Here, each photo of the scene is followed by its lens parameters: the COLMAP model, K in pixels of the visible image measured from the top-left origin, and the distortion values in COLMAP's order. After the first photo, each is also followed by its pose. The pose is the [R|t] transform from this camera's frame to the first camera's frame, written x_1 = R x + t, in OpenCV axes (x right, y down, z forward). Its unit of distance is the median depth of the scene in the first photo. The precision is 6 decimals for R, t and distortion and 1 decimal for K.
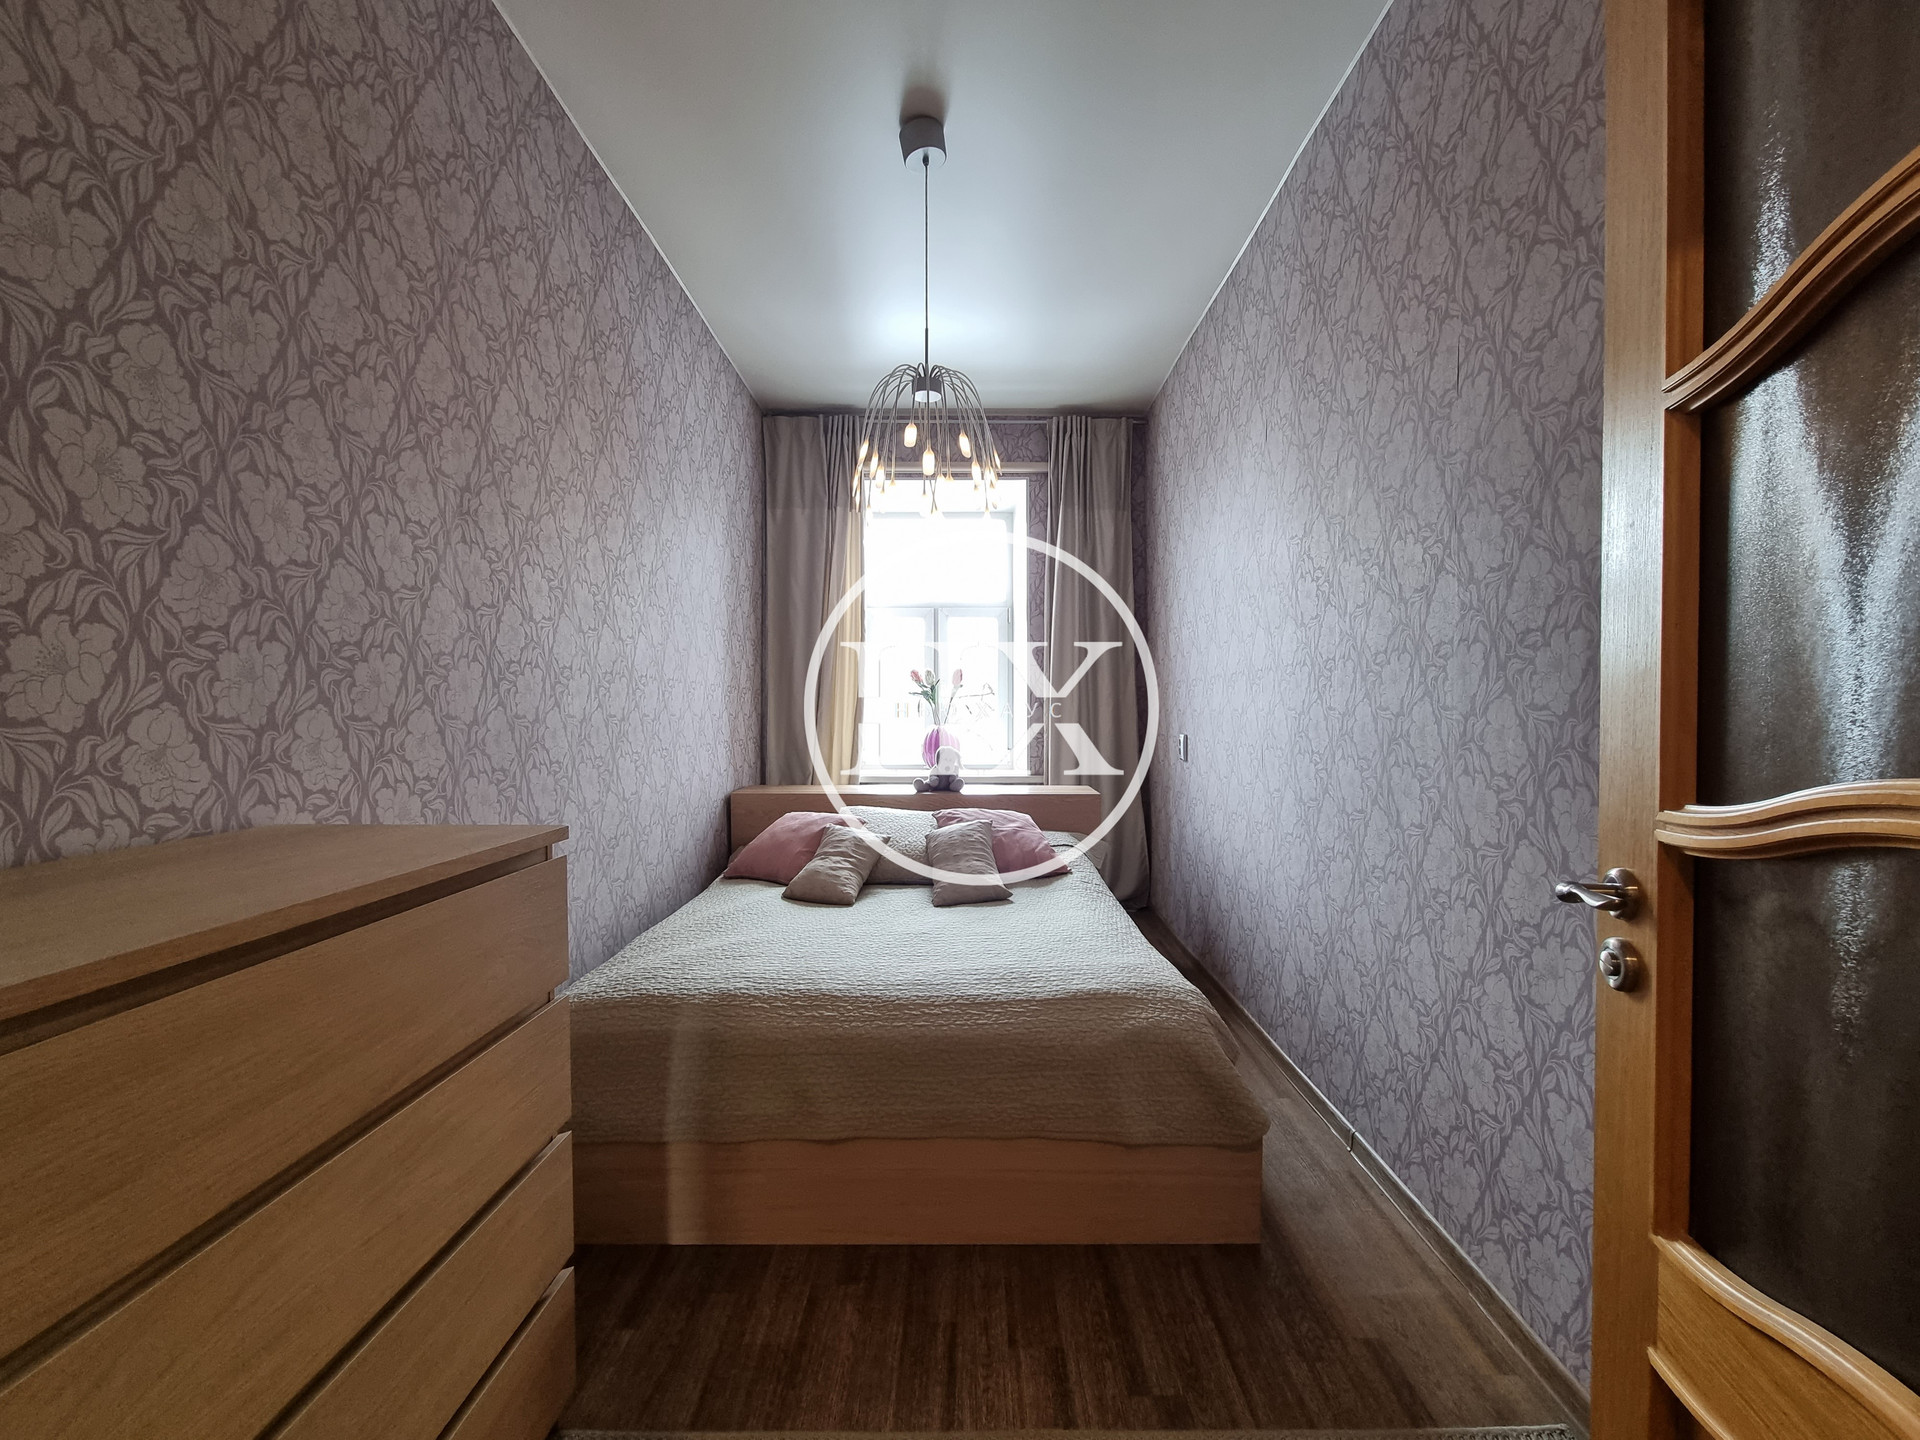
lens RADIAL K [[790.0, 0, 954.3], [0, 790.0, 735.5], [0, 0, 1]] dist [-0.008041, 0.000927]
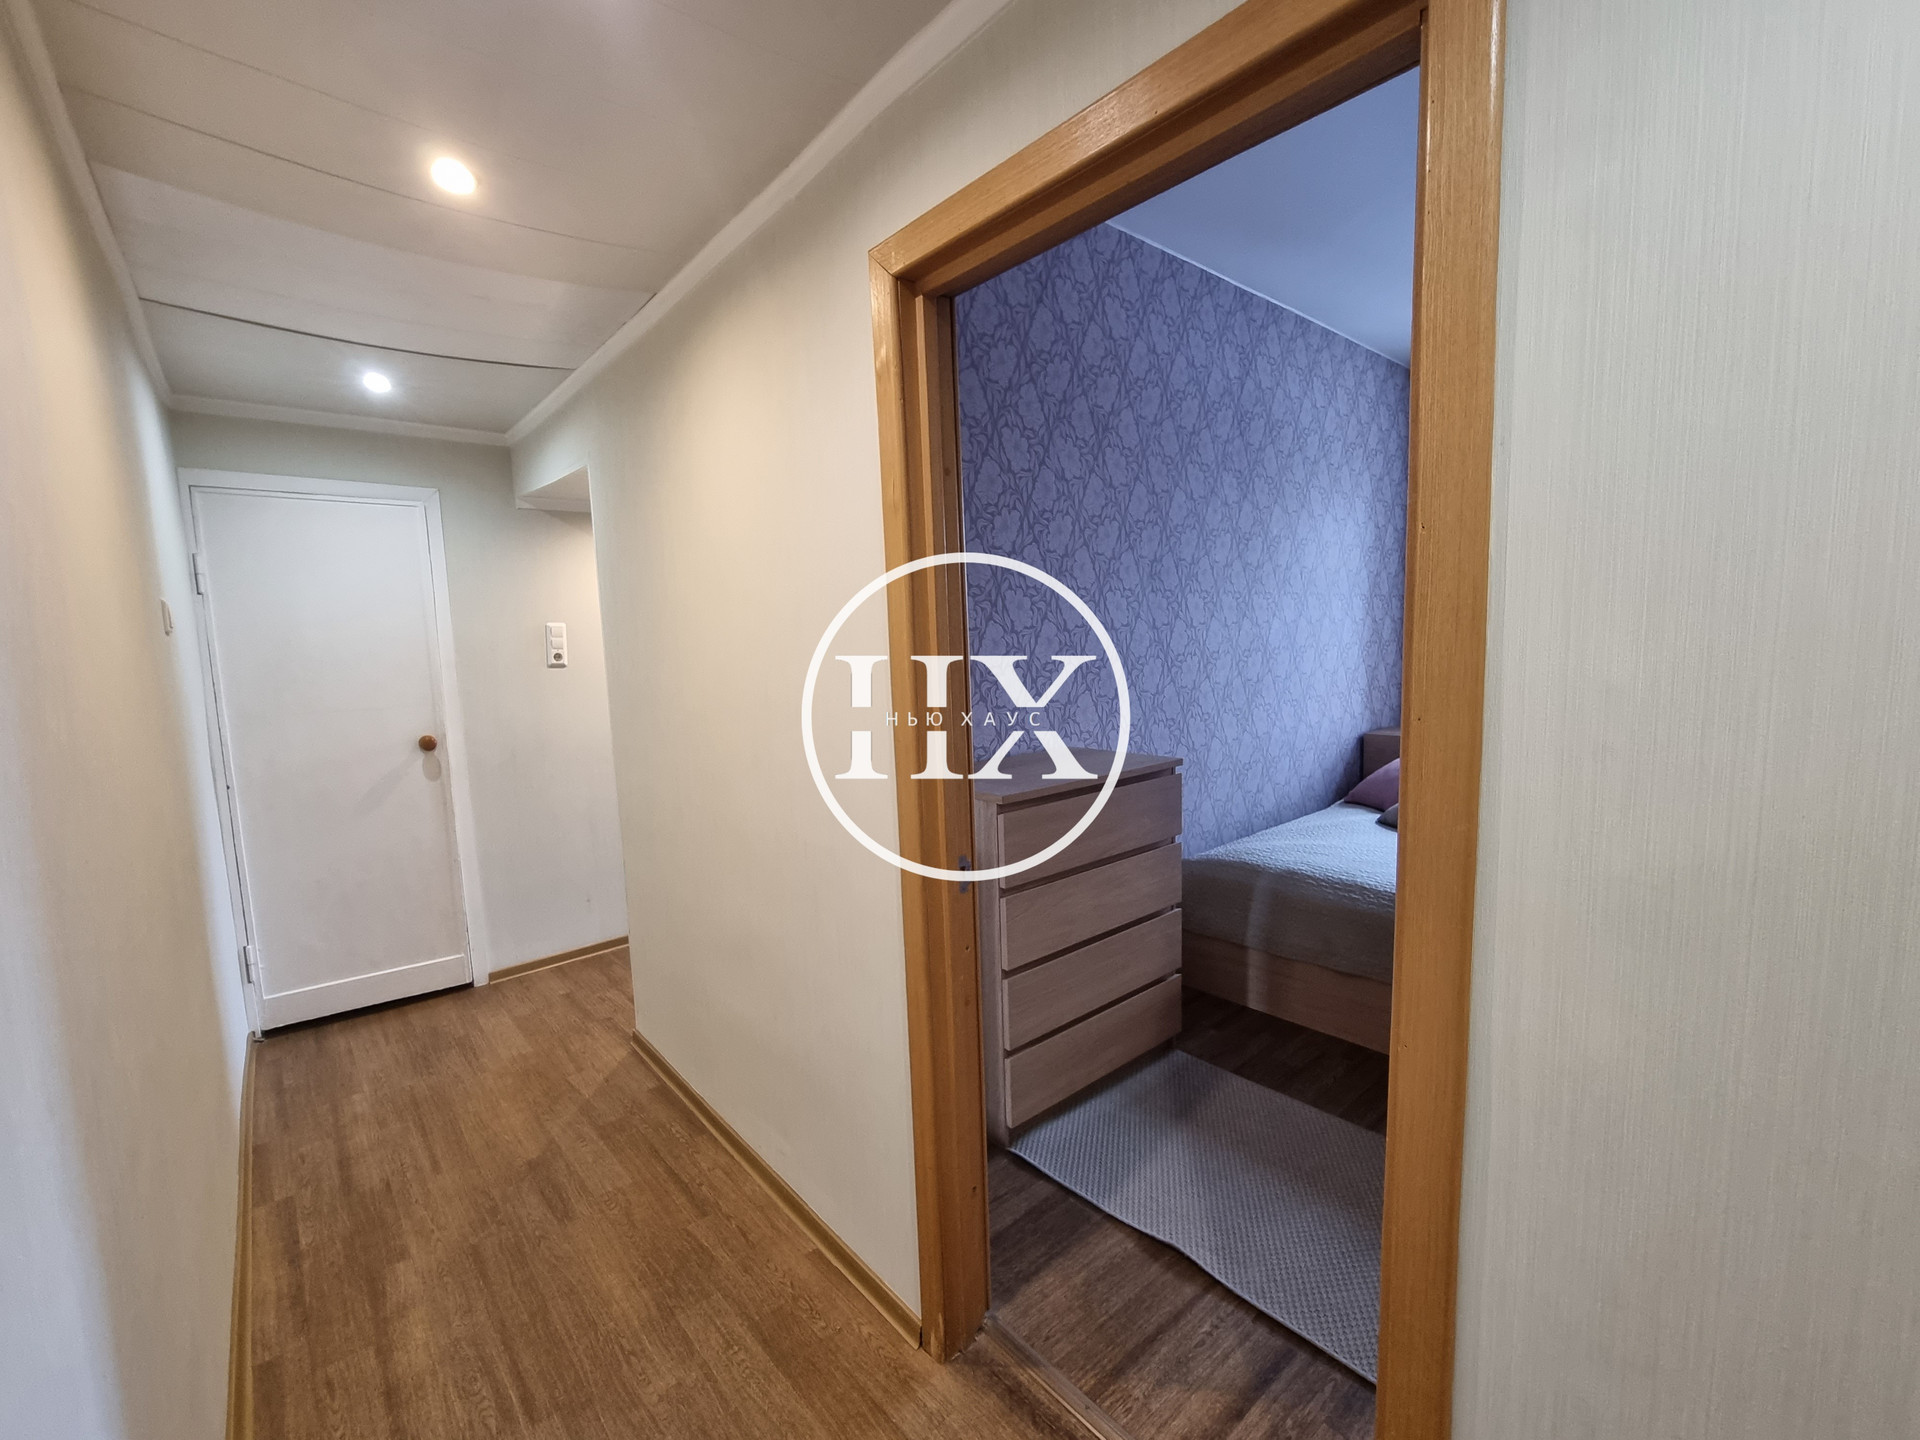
lens RADIAL K [[790.0, 0, 962.1], [0, 790.0, 737.4], [0, 0, 1]] dist [-0.008041, 0.000927]
pose [[0.661351, 0.070528, -0.746753, 0.428506], [0.009631, 0.994689, 0.102475, -0.102077], [0.750015, -0.074964, 0.657159, -0.497052]]
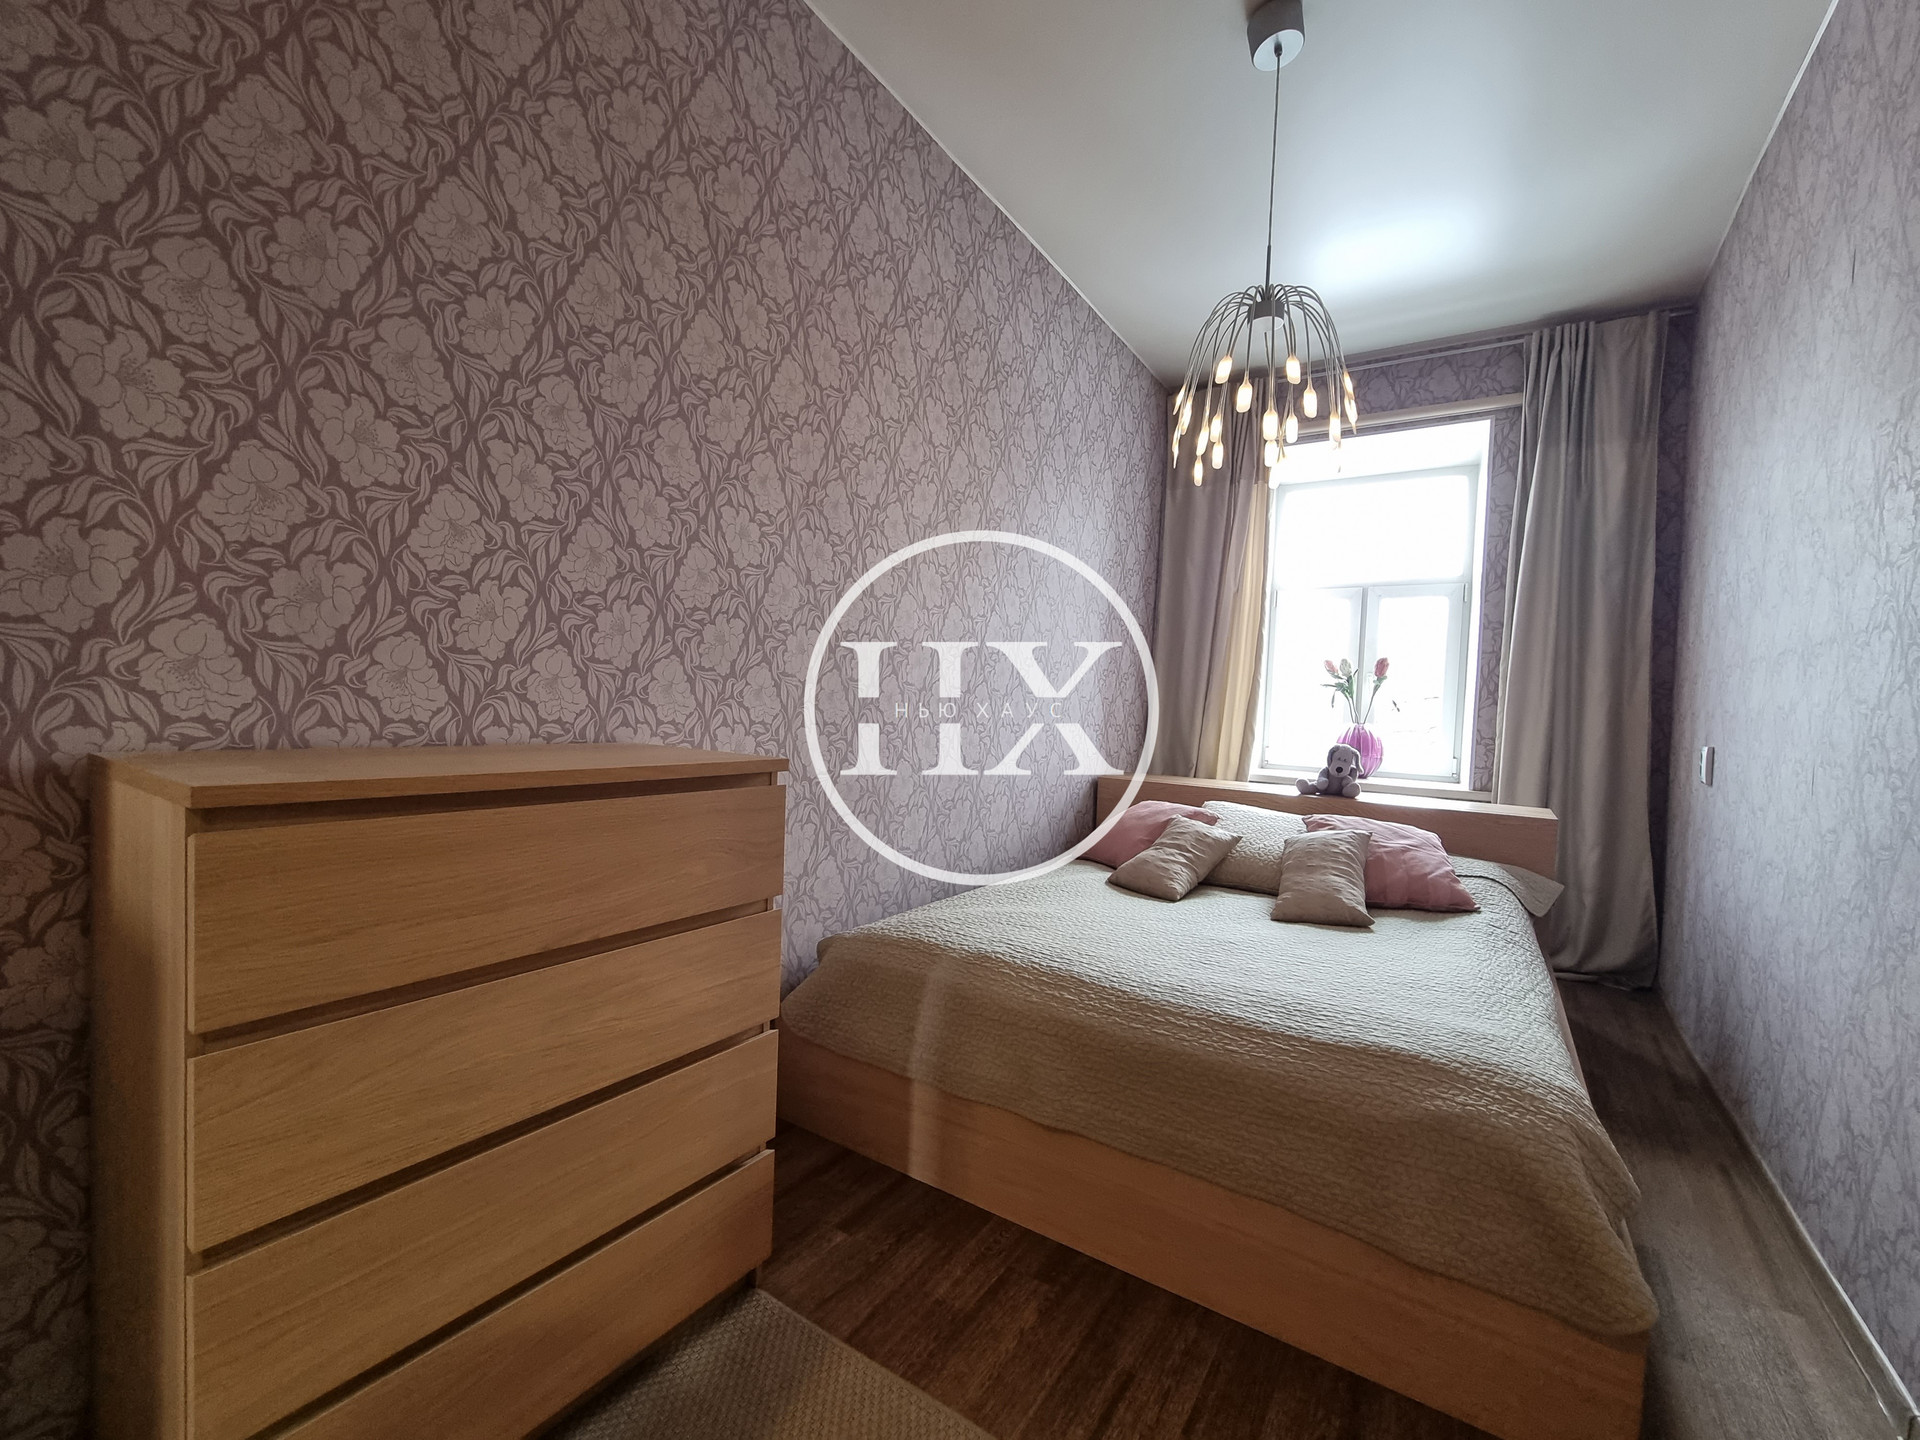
lens RADIAL K [[790.0, 0, 953.6], [0, 790.0, 734.1], [0, 0, 1]] dist [-0.008041, 0.000927]
pose [[0.838295, 0.056737, -0.542257, 0.215115], [-0.058733, 0.998181, 0.013644, 0.033670], [0.542044, 0.020410, 0.840102, 0.122158]]
